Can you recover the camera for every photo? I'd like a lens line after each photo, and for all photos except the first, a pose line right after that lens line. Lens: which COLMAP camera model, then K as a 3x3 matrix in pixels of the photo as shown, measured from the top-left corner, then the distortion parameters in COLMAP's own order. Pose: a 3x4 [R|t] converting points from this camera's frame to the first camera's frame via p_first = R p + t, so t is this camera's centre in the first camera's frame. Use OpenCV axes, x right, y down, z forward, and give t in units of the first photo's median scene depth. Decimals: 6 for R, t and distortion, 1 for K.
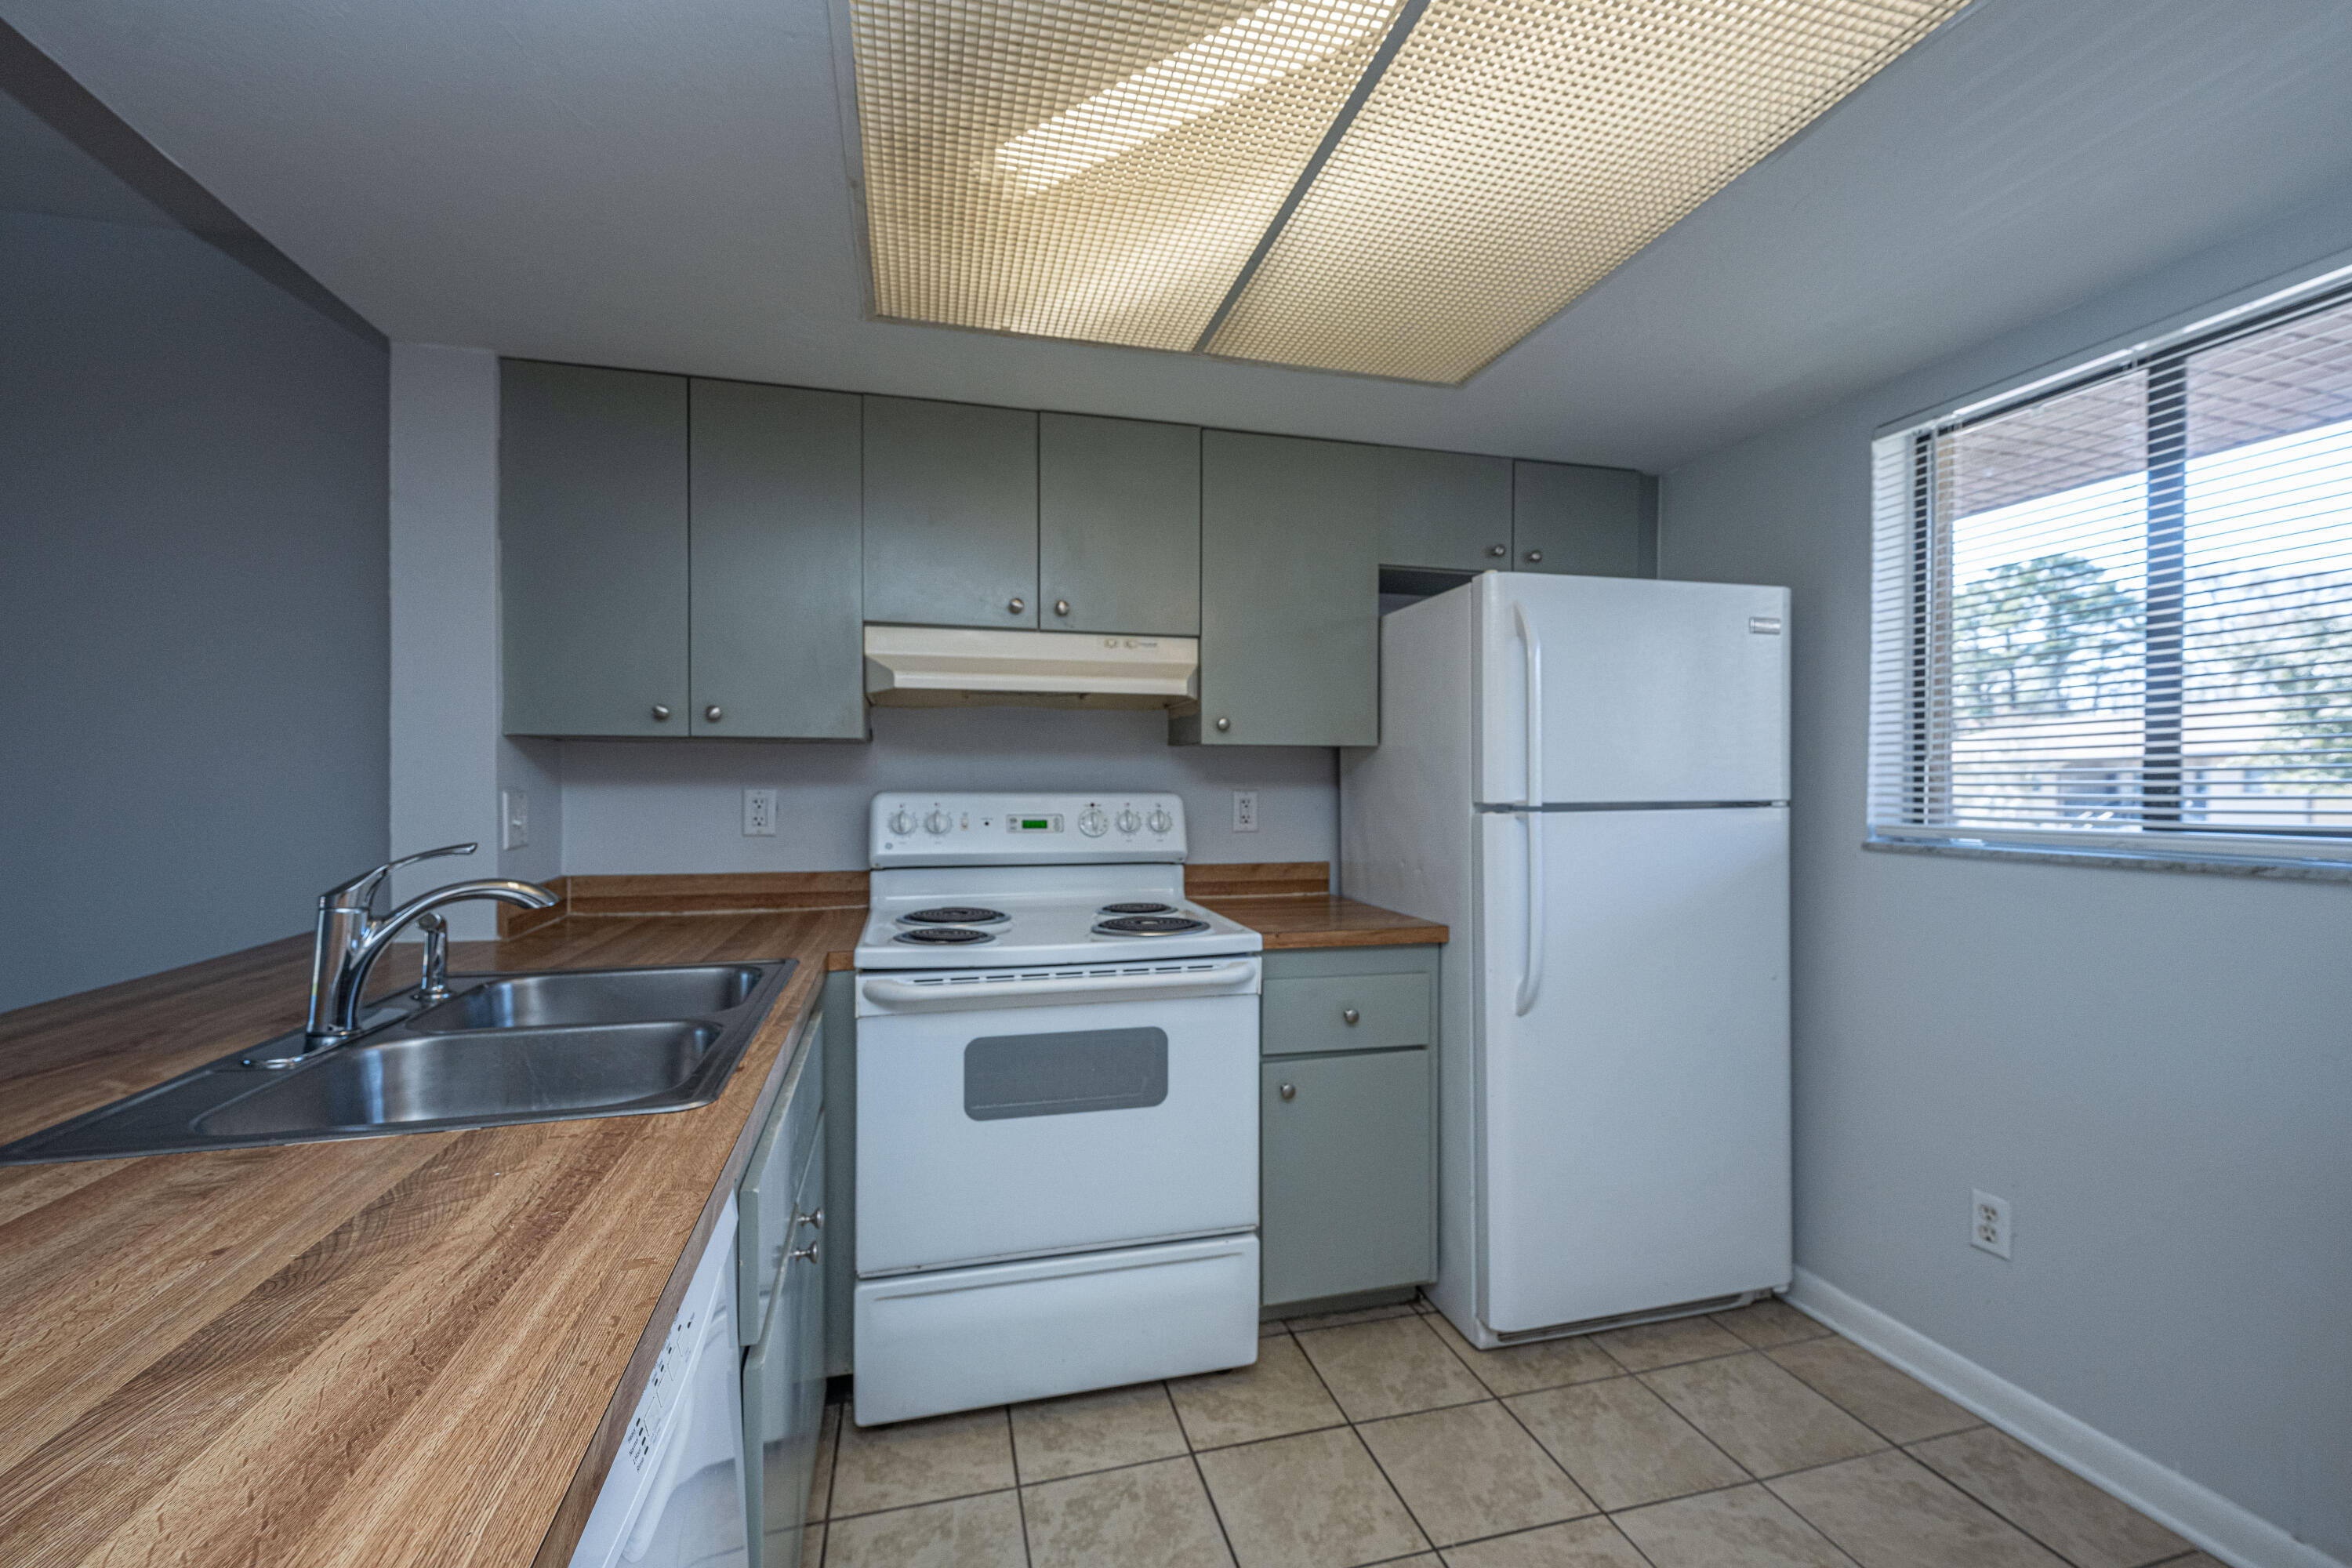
lens RADIAL K [[963.9, 0, 1176.2], [0, 963.9, 785.6], [0, 0, 1]] dist [-0.001071, -0.000732]
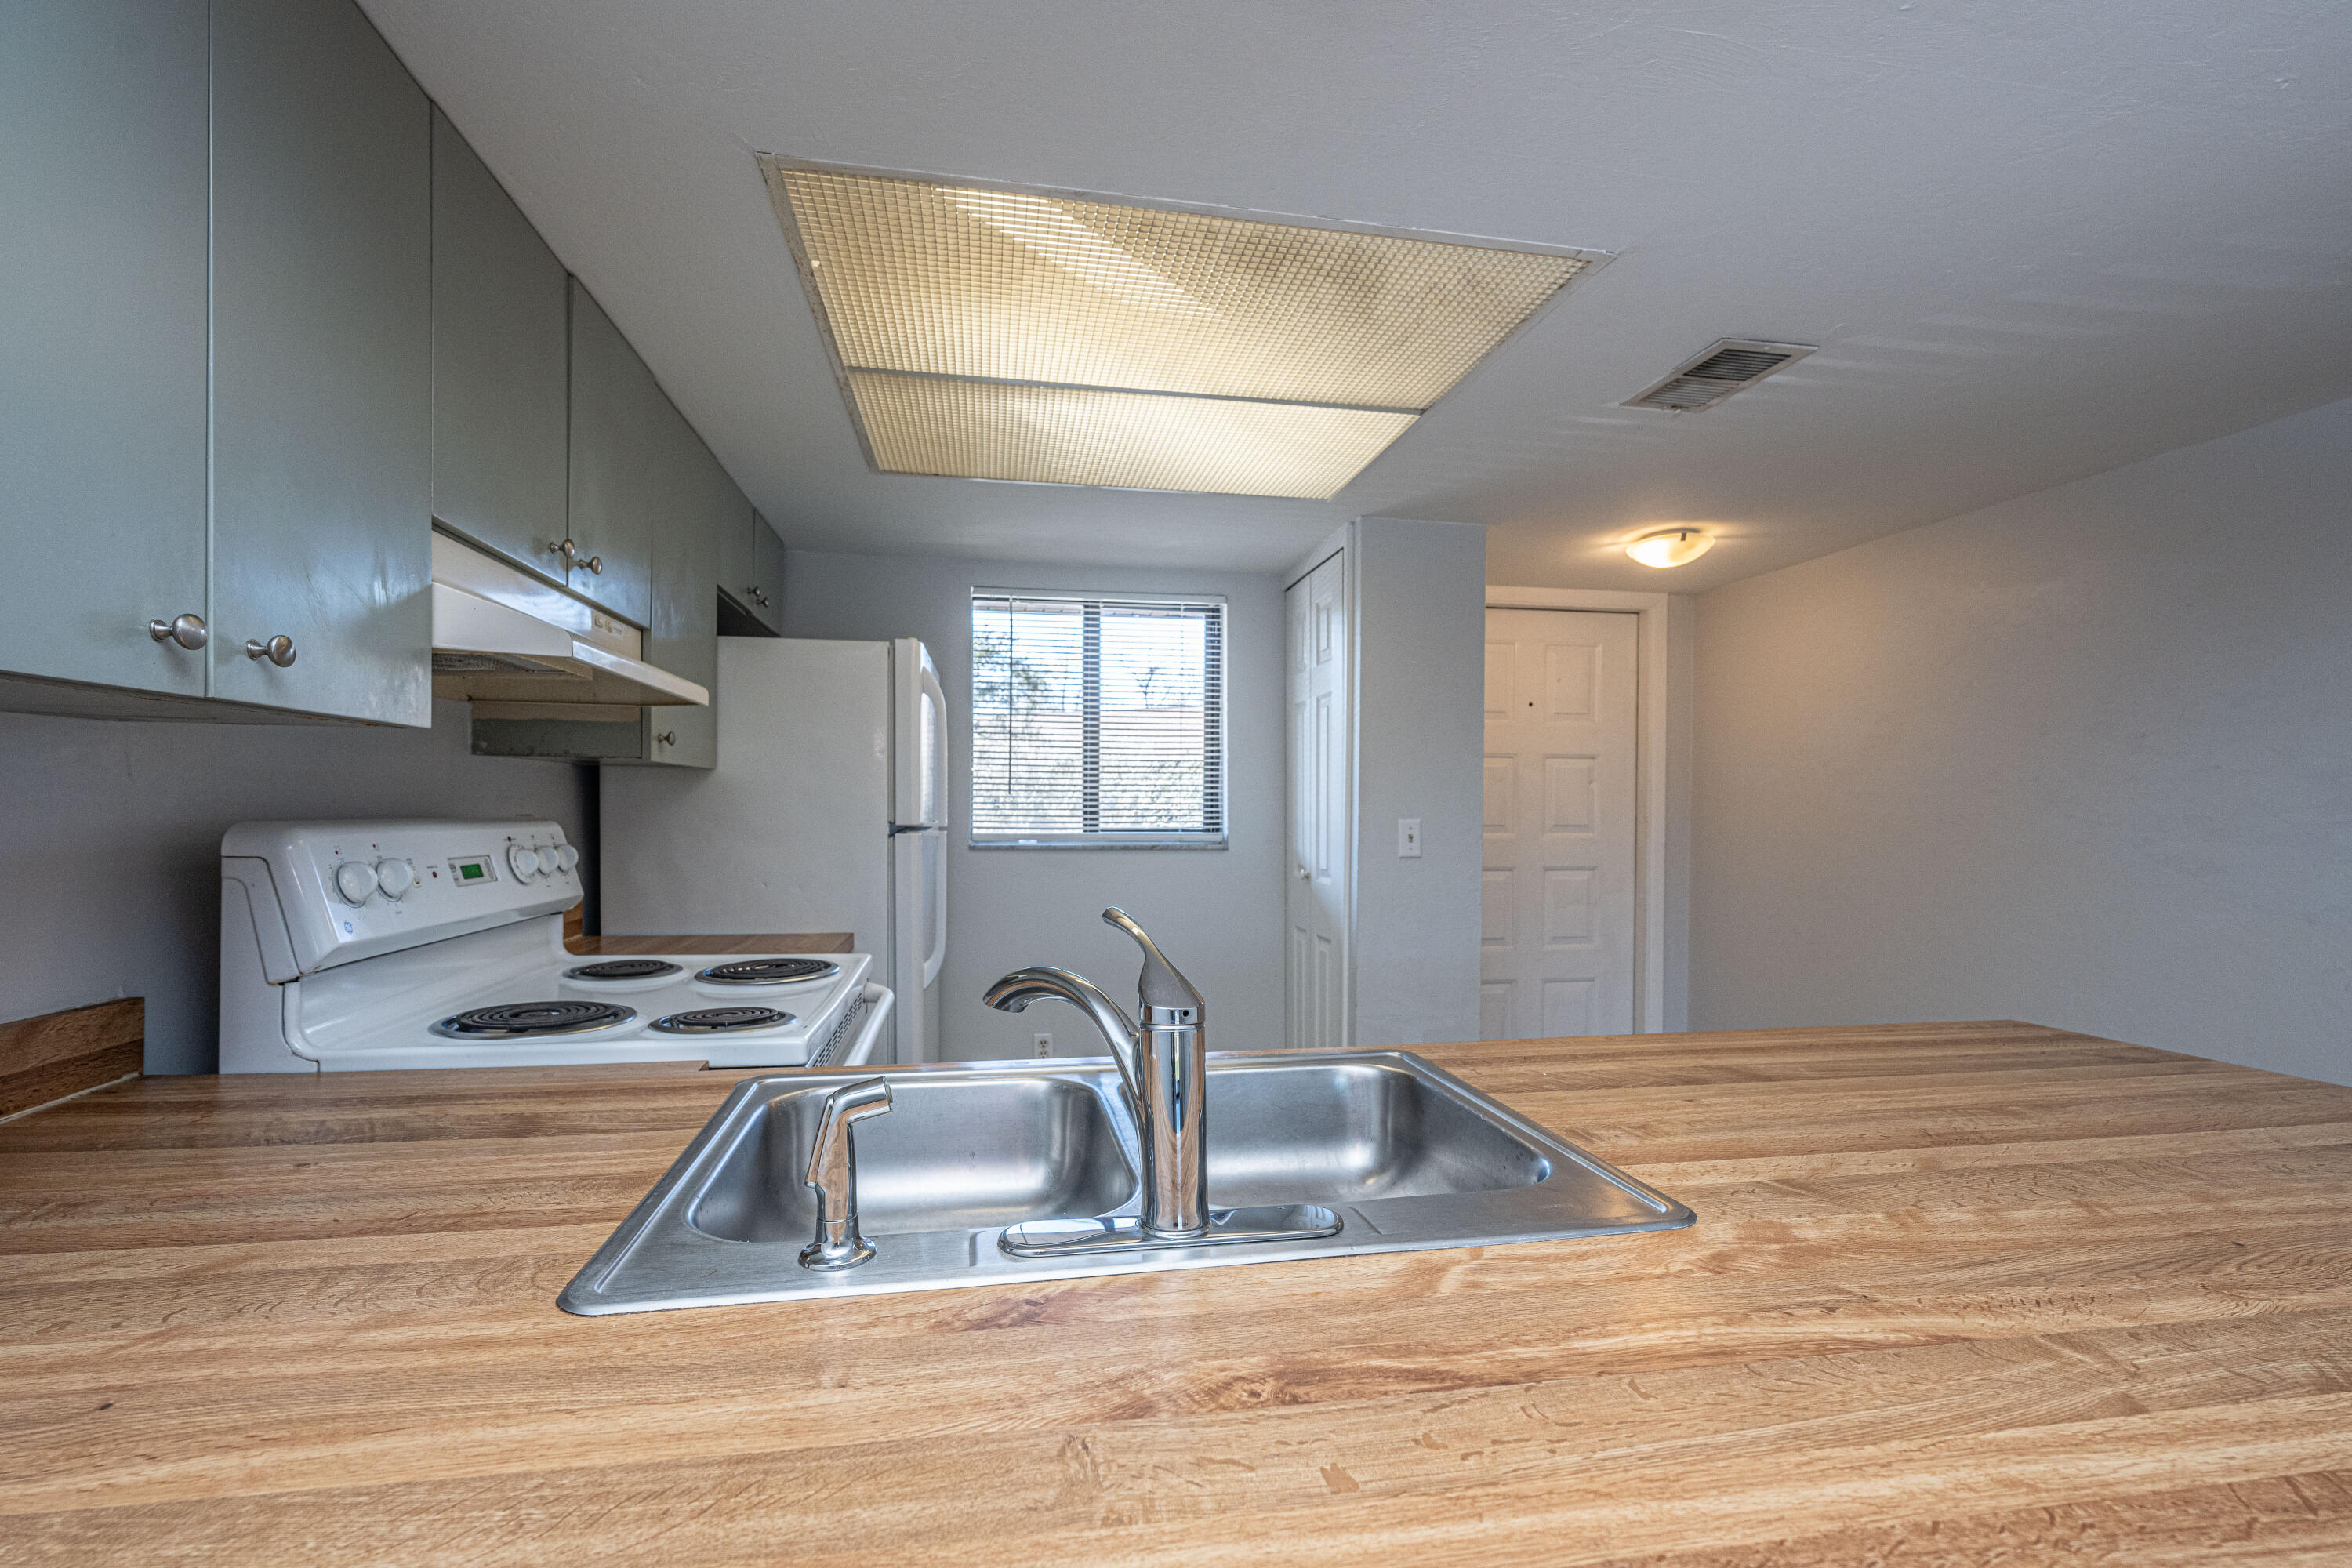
lens RADIAL K [[963.9, 0, 1153.7], [0, 963.9, 808.0], [0, 0, 1]] dist [-0.001071, -0.000732]
pose [[0.097027, -0.001138, 0.995281, -0.787023], [-0.008569, 0.999961, 0.001979, -0.008034], [-0.995245, -0.008721, 0.097014, 0.503579]]
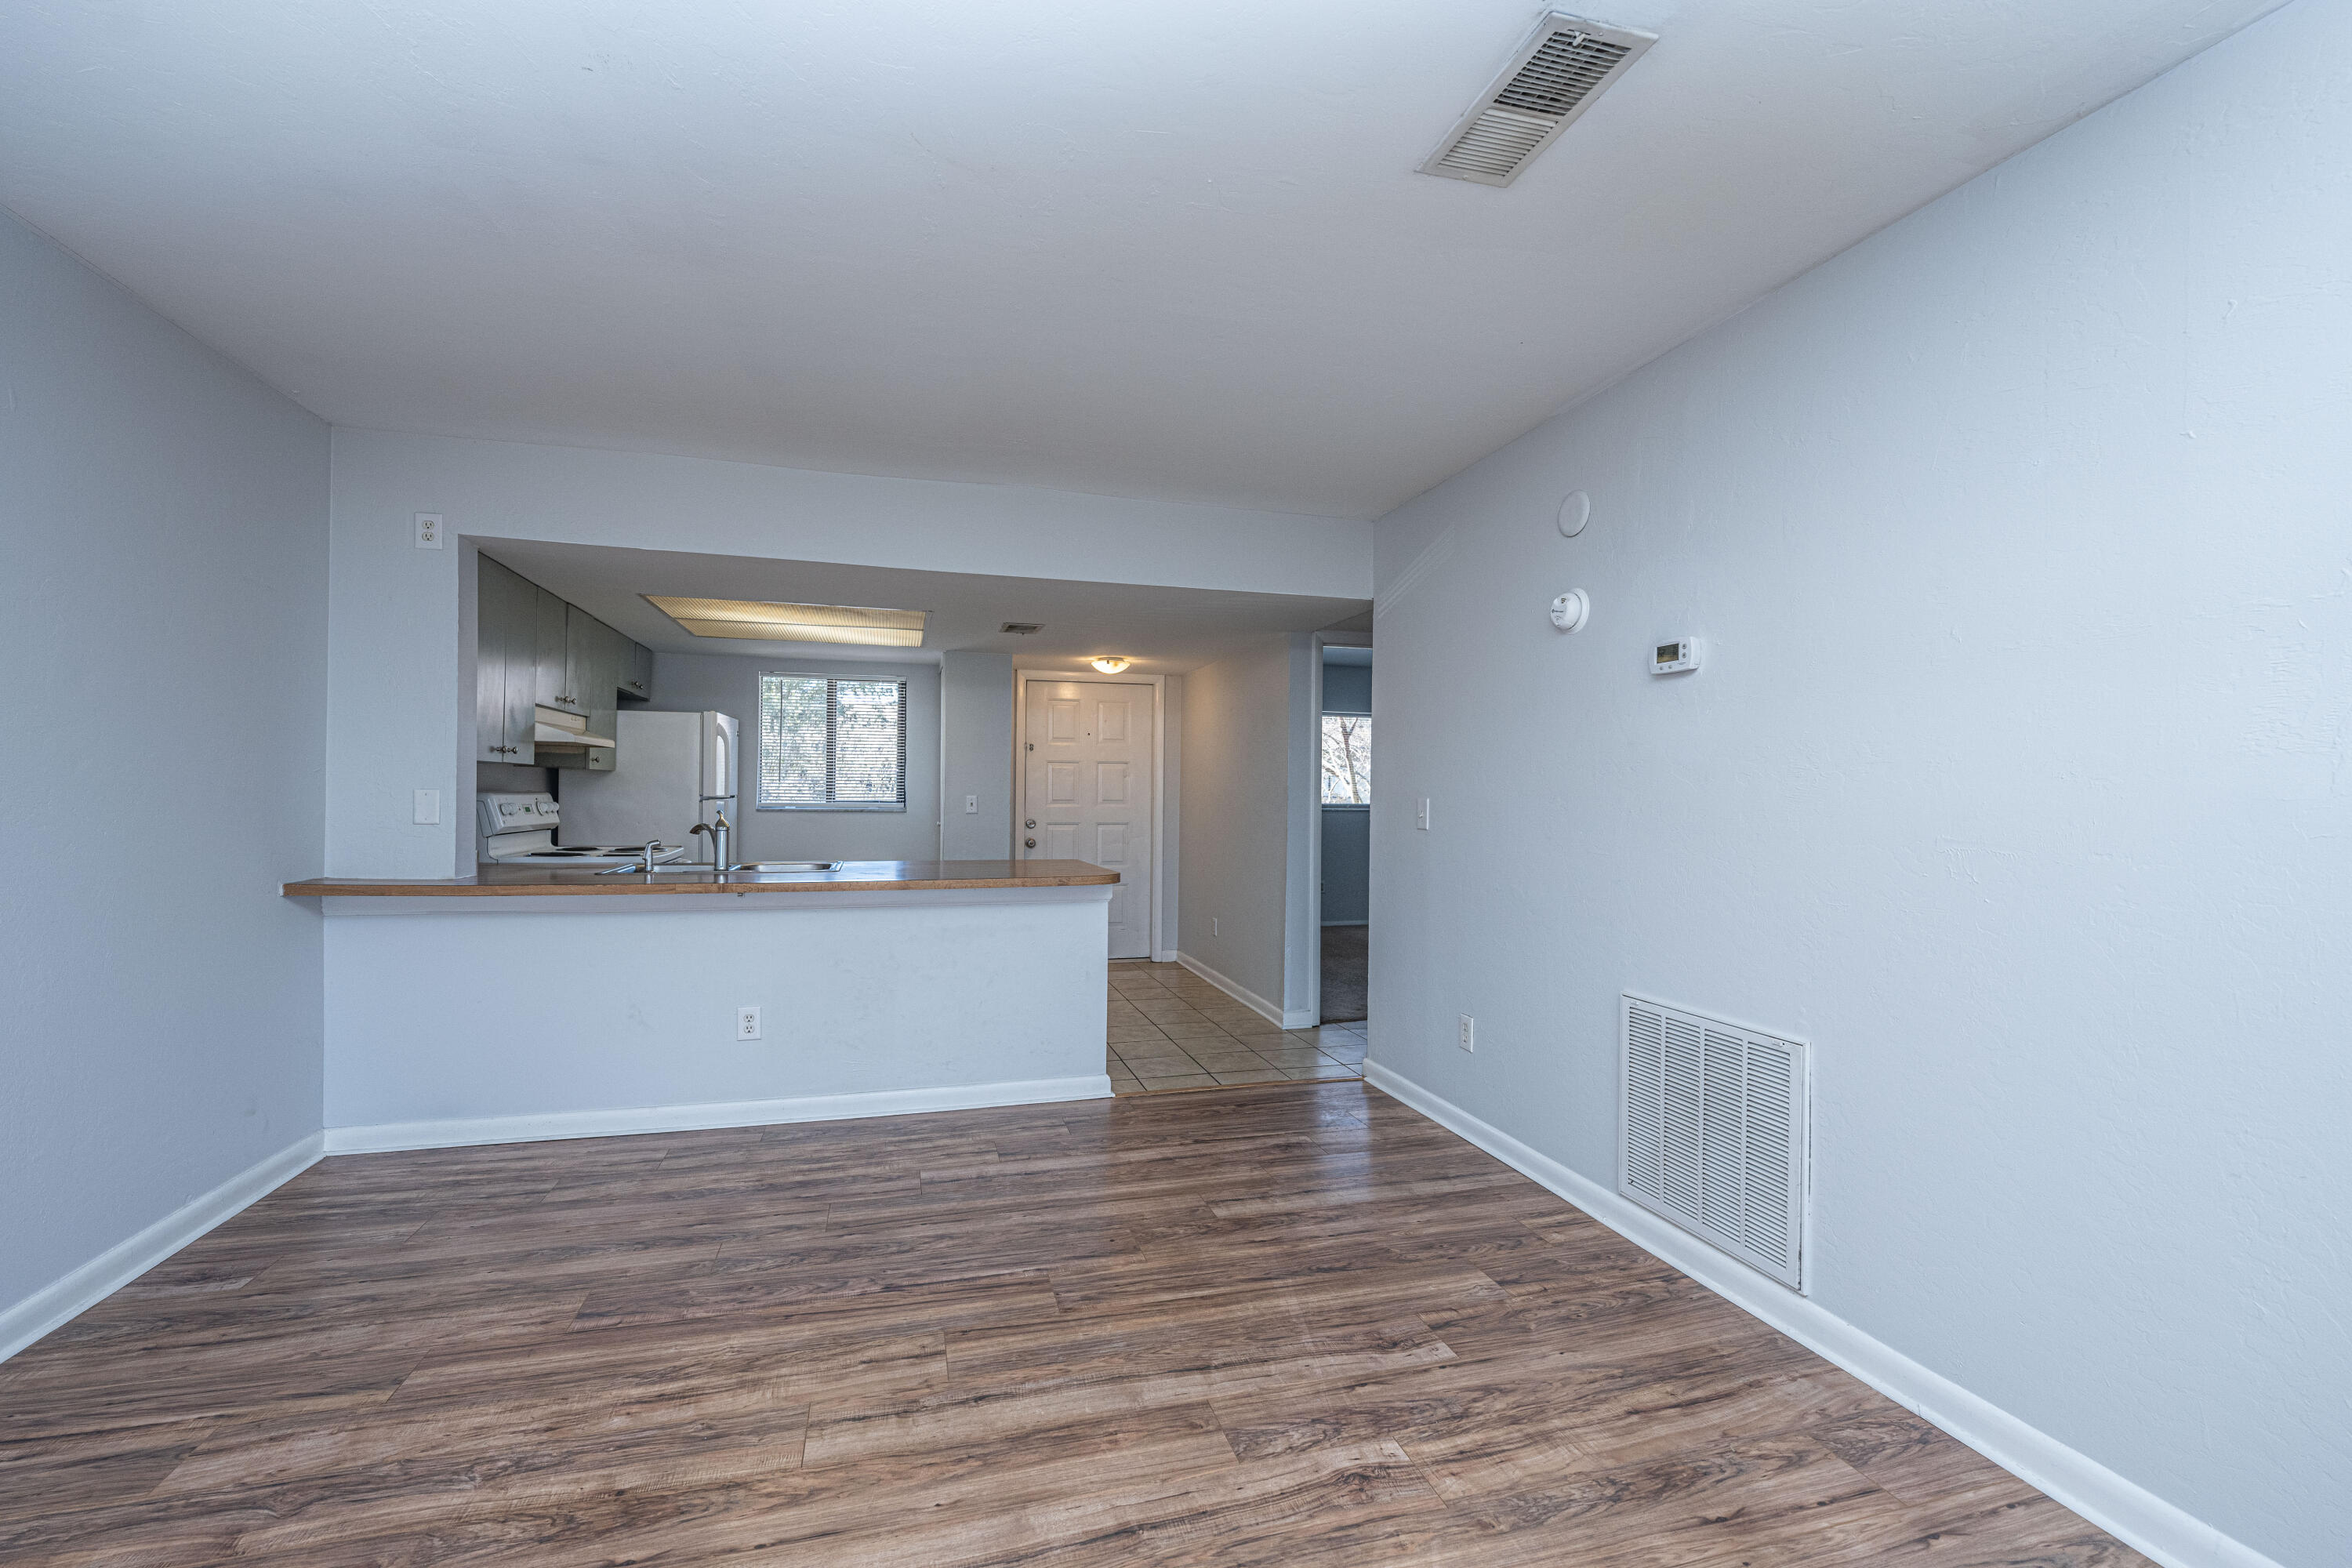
lens RADIAL K [[963.9, 0, 1169.0], [0, 963.9, 787.3], [0, 0, 1]] dist [-0.001071, -0.000732]
pose [[-0.001198, 0.006910, 0.999975, -2.094857], [-0.008362, 0.999941, -0.006919, 0.000027], [-0.999964, -0.008370, -0.001140, -0.238757]]
